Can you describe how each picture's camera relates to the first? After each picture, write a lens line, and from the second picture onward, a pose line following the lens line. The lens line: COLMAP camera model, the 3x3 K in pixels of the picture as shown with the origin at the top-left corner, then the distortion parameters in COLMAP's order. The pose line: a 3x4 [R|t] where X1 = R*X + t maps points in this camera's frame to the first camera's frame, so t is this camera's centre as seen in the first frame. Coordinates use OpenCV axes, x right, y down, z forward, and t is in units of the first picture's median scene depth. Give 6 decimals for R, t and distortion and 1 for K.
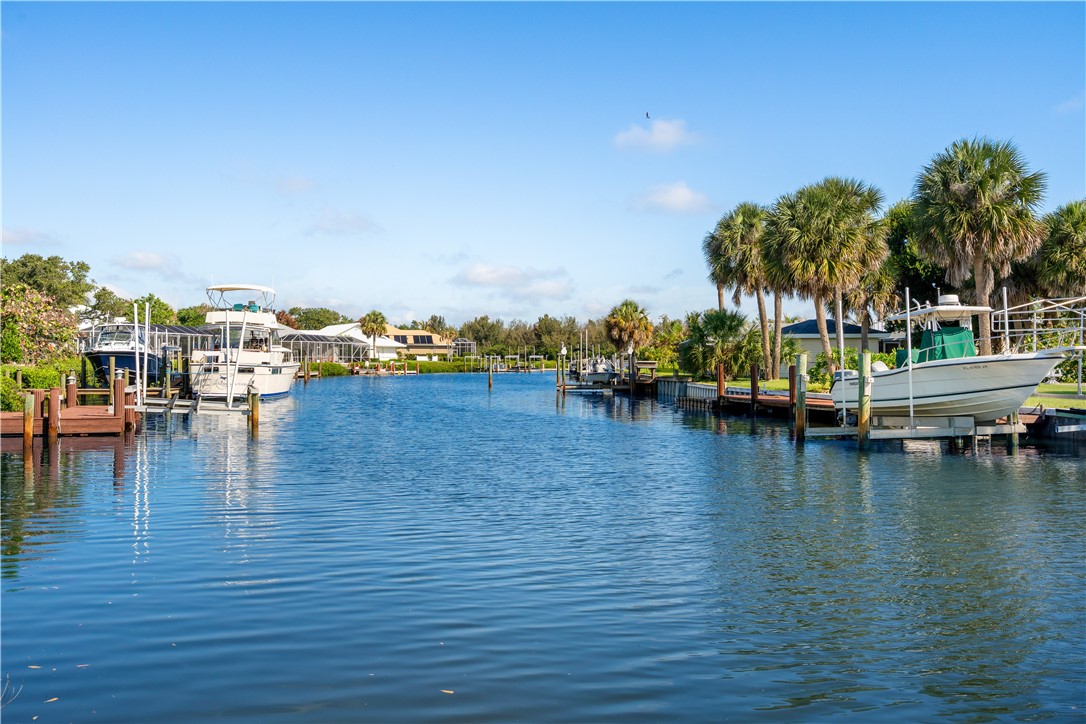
lens RADIAL K [[1101.5, 0, 543.0], [0, 1101.5, 362.0], [0, 0, 1]] dist [0.009994, 0.012962]
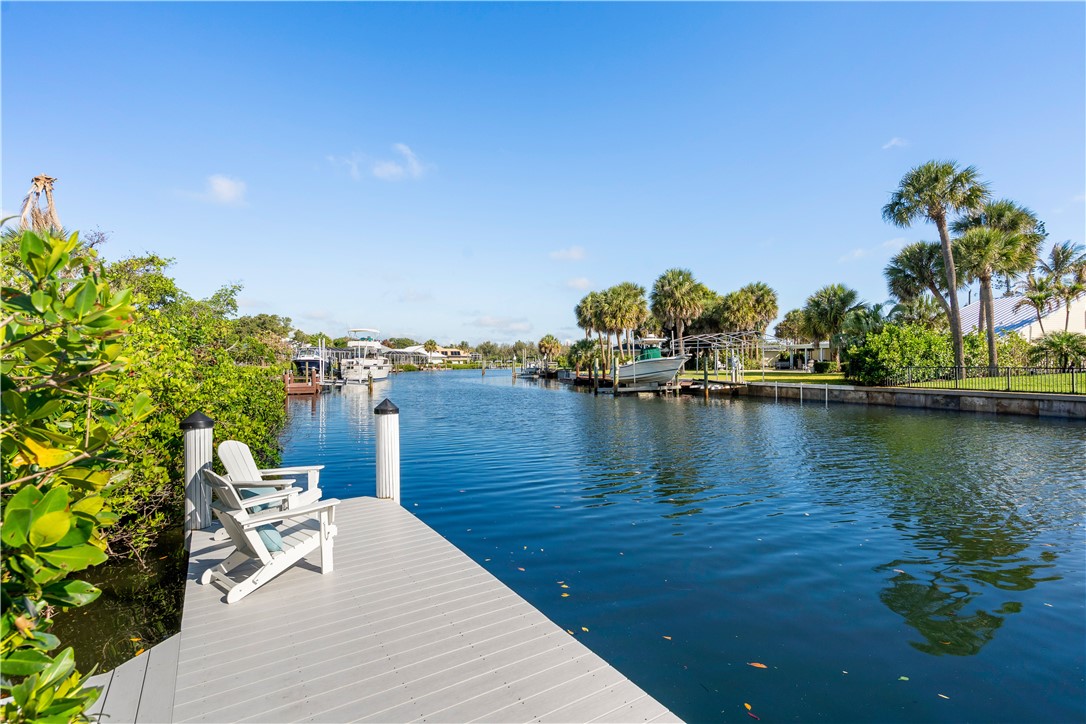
lens RADIAL K [[549.3, 0, 543.0], [0, 549.3, 362.0], [0, 0, 1]] dist [0.002077, 0.000165]
pose [[0.998948, -0.007646, 0.045206, 0.028847], [0.007802, 0.999964, -0.003277, 0.002011], [-0.045179, 0.003626, 0.998972, -0.102914]]
